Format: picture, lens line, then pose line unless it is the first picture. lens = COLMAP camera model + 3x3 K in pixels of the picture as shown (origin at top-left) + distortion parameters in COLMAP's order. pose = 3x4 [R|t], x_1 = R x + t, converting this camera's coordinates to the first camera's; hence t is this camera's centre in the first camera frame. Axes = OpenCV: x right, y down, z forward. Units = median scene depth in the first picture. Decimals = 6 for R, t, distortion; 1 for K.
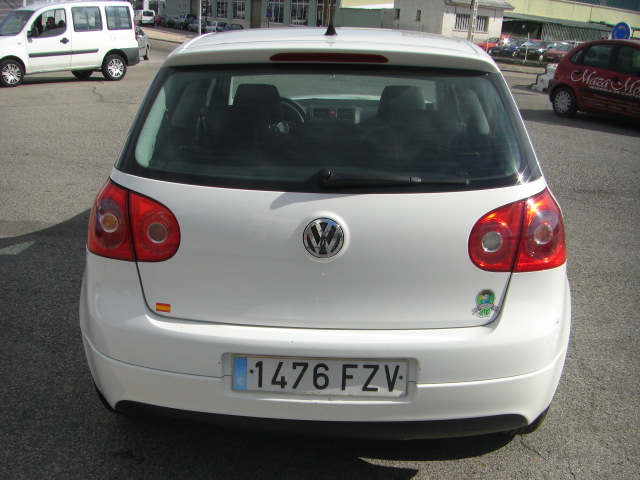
lens RADIAL K [[717.9, 0, 286.1], [0, 717.9, 282.5], [0, 0, 1]] dist [-0.161846, 0.015843]
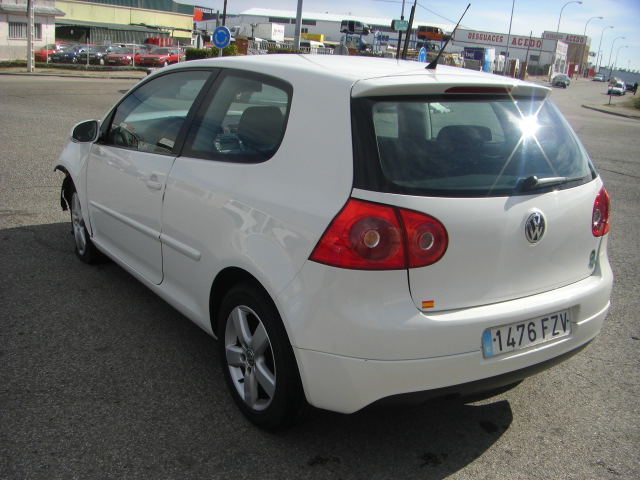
lens RADIAL K [[717.9, 0, 286.1], [0, 717.9, 282.5], [0, 0, 1]] dist [-0.161846, 0.015843]
pose [[0.822915, -0.165567, 0.543506, -1.017619], [0.169632, 0.984565, 0.043088, -0.092376], [-0.542251, 0.056739, 0.838299, 0.147175]]
